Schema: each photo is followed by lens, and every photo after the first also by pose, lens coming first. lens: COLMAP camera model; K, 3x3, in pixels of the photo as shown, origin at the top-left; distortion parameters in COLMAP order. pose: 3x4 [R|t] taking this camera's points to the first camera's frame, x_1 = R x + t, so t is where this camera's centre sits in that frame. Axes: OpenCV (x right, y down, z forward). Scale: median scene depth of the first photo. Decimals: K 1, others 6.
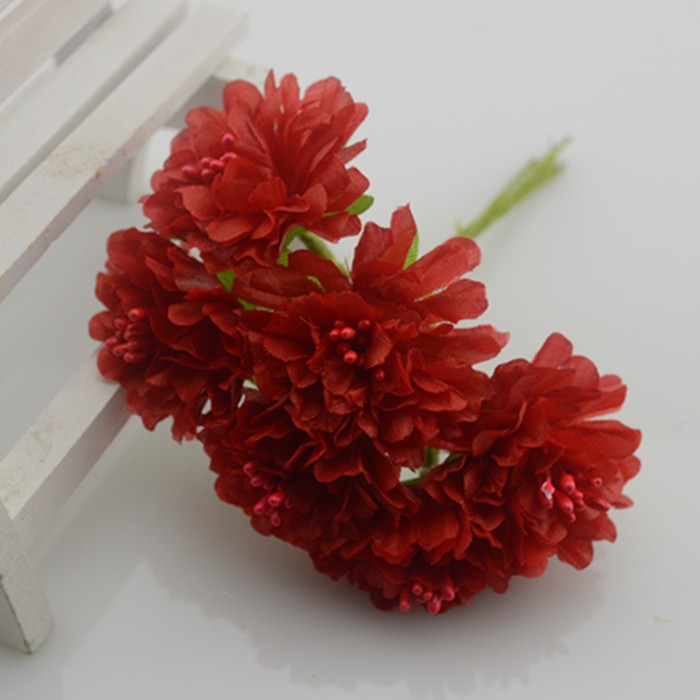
lens RADIAL K [[1473.7, 0, 352.2], [0, 1473.7, 350.9], [0, 0, 1]] dist [0.034864, 0.000000]
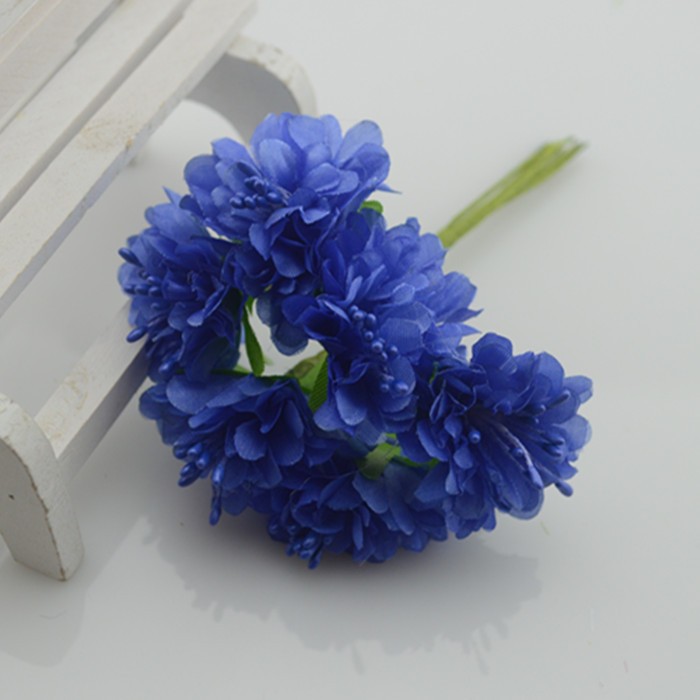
lens RADIAL K [[1567.6, 0, 344.8], [0, 1567.6, 348.6], [0, 0, 1]] dist [0.021783, 0.000000]
pose [[0.999308, 0.017127, 0.033011, -0.049060], [-0.018309, 0.999189, 0.035852, -0.016024], [-0.032371, -0.036432, 0.998812, -0.181417]]
